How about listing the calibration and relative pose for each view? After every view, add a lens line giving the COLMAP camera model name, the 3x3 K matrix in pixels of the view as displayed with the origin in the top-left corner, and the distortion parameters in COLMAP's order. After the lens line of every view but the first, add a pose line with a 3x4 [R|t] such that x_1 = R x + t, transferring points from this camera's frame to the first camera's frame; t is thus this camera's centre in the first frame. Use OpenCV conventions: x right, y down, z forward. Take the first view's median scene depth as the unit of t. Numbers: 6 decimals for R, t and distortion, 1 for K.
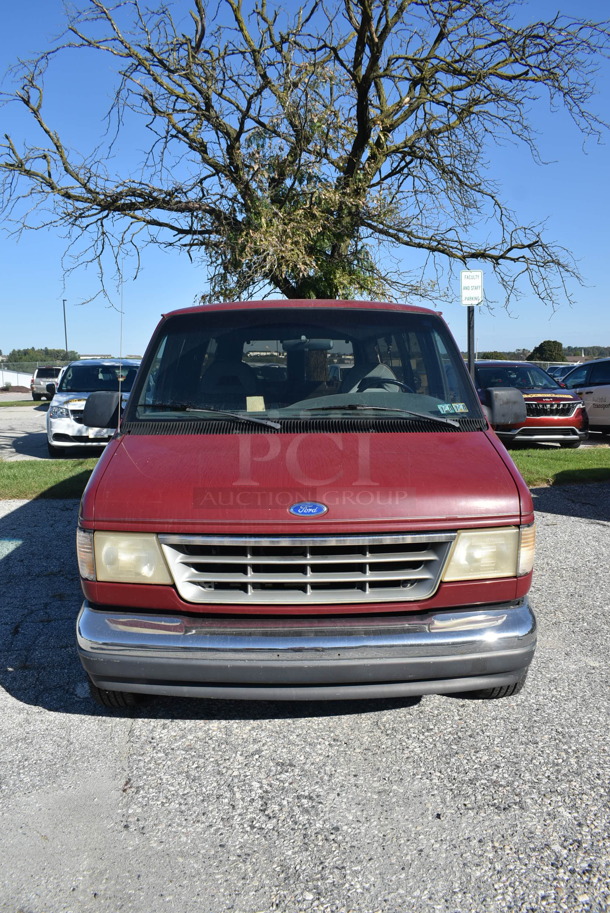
lens RADIAL K [[698.7, 0, 305.0], [0, 698.7, 456.5], [0, 0, 1]] dist [-0.009928, -0.002004]
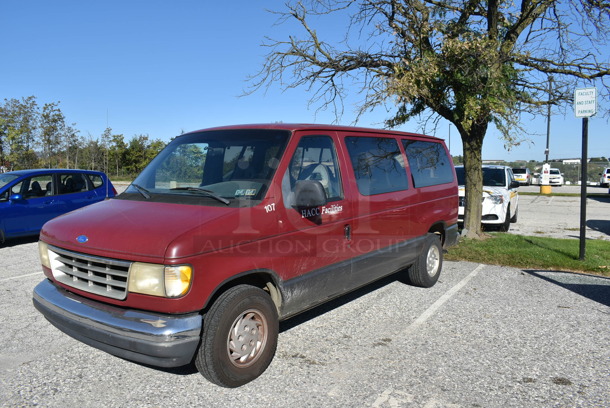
lens RADIAL K [[466.8, 0, 305.0], [0, 466.8, 204.0], [0, 0, 1]] dist [-0.009928, -0.002004]
pose [[0.797176, 0.058176, -0.600938, 1.017075], [-0.087308, 0.995992, -0.019398, -0.039600], [0.597401, 0.067930, 0.799061, 0.289733]]
